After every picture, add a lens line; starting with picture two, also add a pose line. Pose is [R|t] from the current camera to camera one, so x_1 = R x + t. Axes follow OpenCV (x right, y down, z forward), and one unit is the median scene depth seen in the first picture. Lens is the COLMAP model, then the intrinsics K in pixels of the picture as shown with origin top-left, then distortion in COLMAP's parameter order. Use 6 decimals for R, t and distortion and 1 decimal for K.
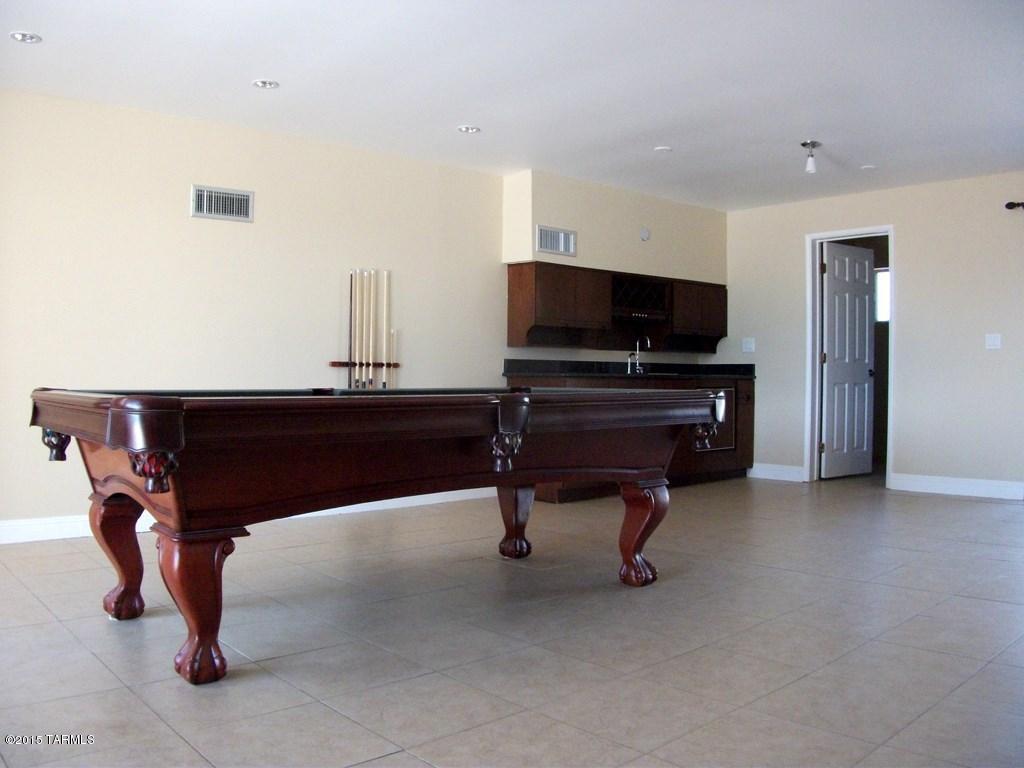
lens RADIAL K [[869.8, 0, 519.4], [0, 869.8, 382.6], [0, 0, 1]] dist [-0.240148, 0.101980]
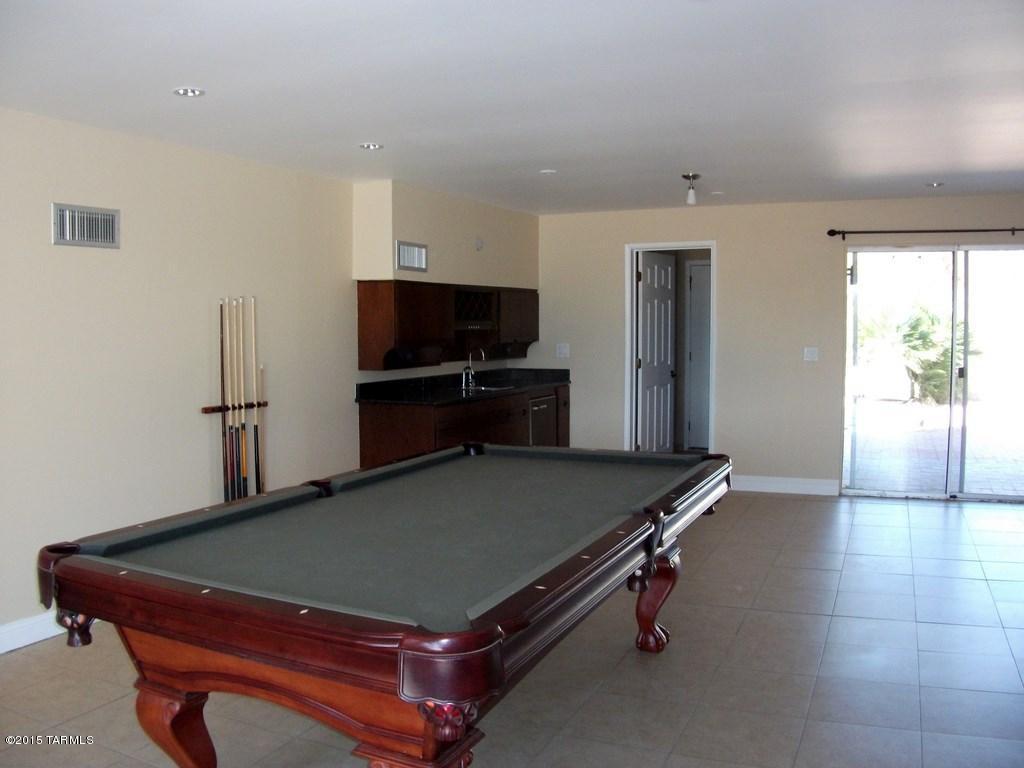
lens RADIAL K [[869.8, 0, 512.7], [0, 869.8, 385.2], [0, 0, 1]] dist [-0.240148, 0.101980]
pose [[0.918407, -0.038912, 0.393720, -0.226003], [0.014315, 0.997768, 0.065221, -0.082659], [-0.395379, -0.054263, 0.916914, 0.090414]]
